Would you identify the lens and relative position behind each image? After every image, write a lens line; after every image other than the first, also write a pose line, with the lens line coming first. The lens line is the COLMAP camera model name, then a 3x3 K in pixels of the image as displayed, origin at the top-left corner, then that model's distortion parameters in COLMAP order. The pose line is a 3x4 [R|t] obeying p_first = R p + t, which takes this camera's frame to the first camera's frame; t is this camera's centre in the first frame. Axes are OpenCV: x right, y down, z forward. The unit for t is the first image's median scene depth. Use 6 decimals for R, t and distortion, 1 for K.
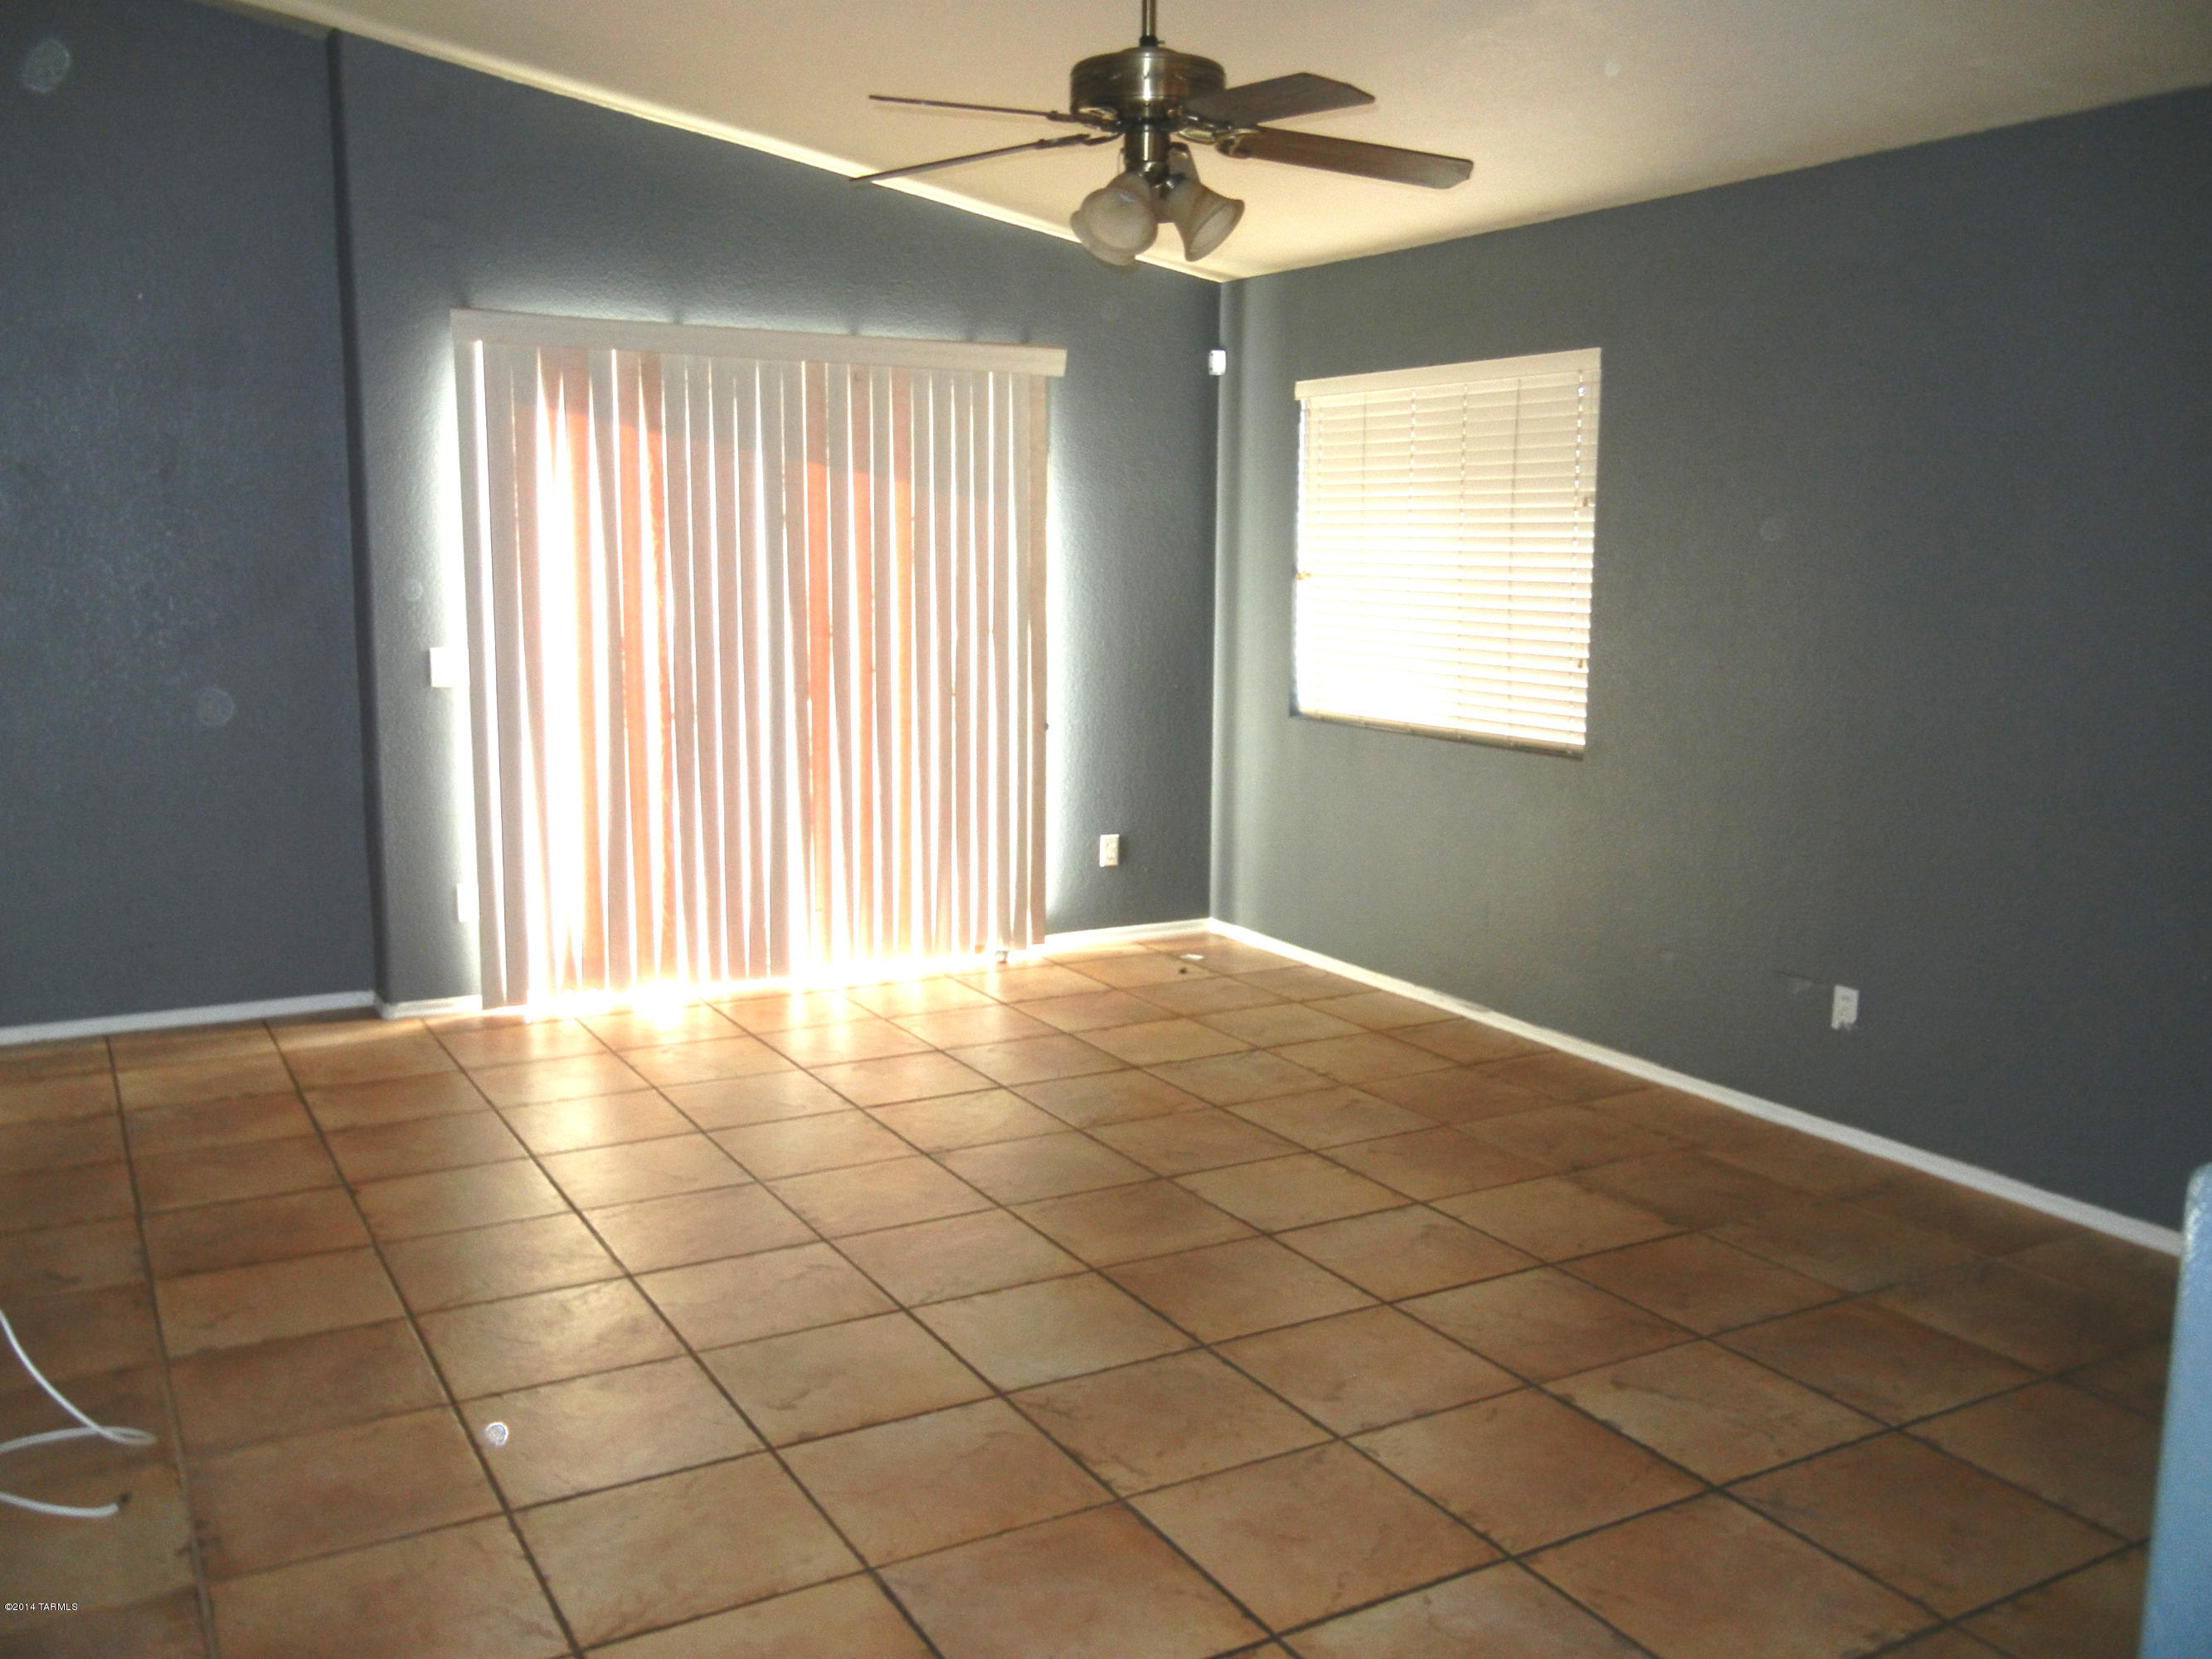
lens RADIAL K [[1910.0, 0, 1106.0], [0, 1910.0, 829.5], [0, 0, 1]] dist [0.008118, 0.000322]
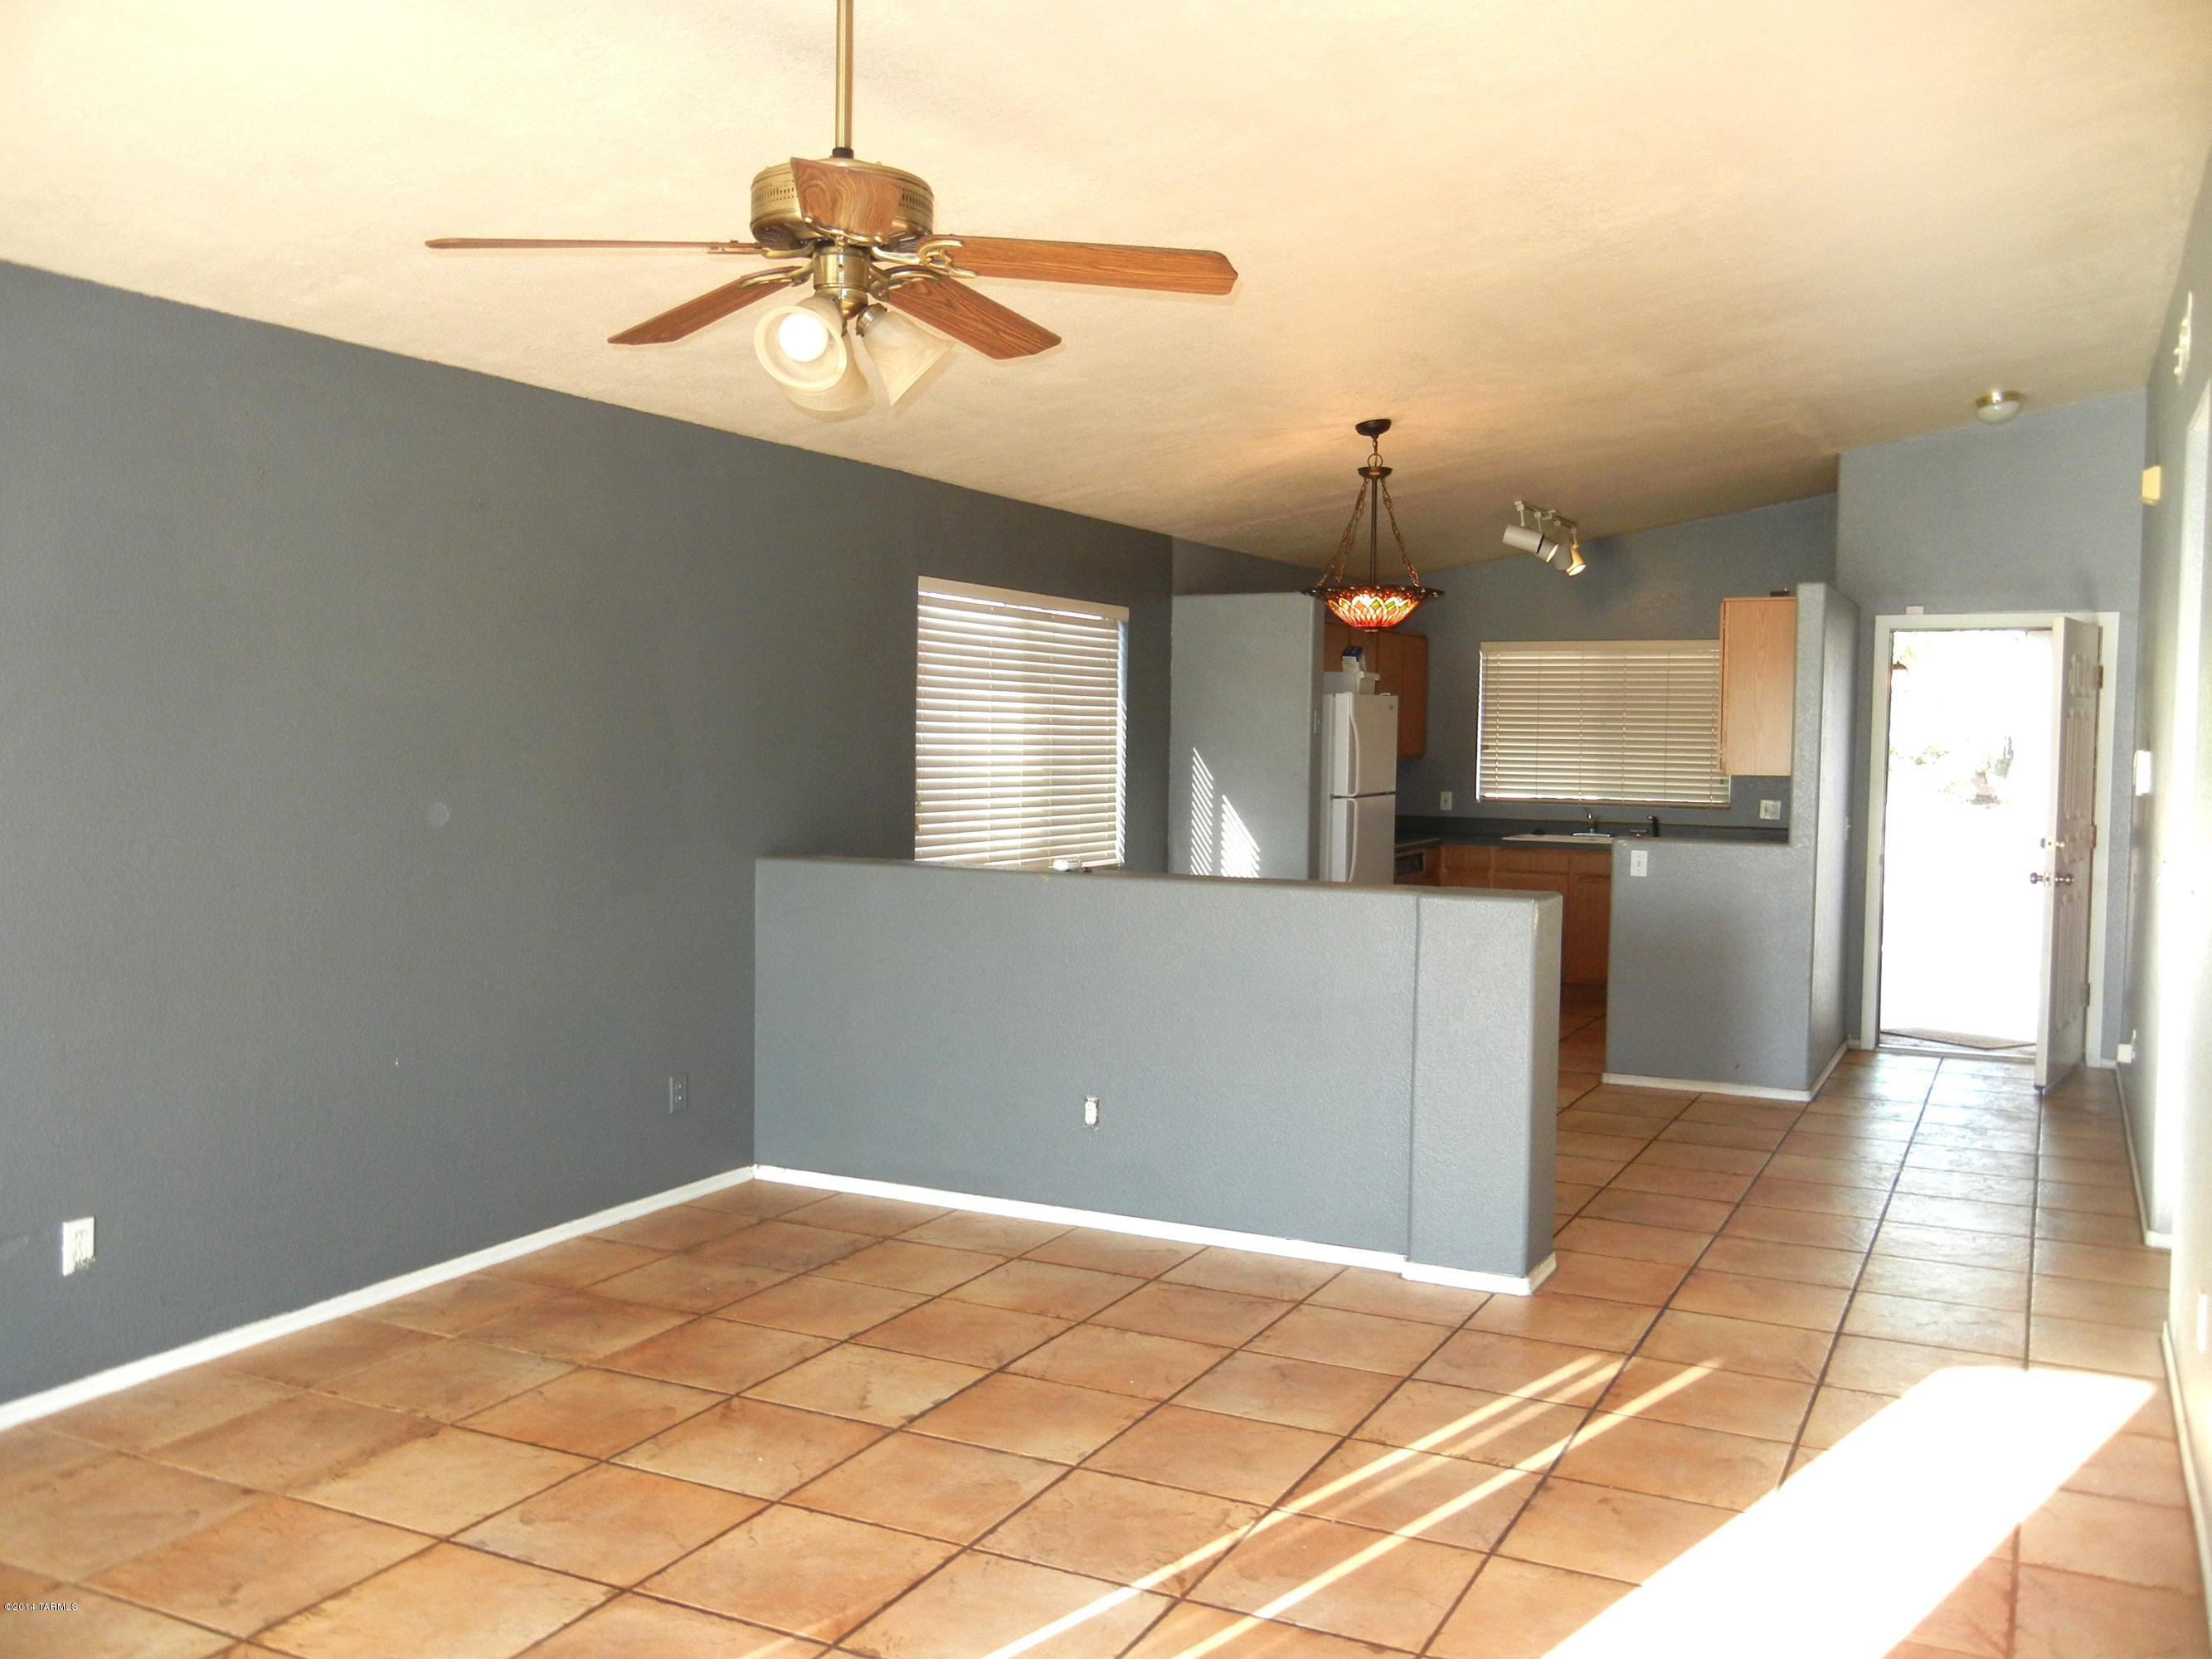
lens RADIAL K [[1911.7, 0, 1105.1], [0, 1911.7, 833.1], [0, 0, 1]] dist [0.008980, -0.006626]
pose [[-0.563326, -0.058327, 0.824173, -0.723830], [0.104482, 0.984469, 0.141085, -0.204449], [-0.819602, 0.165588, -0.548483, 1.334770]]
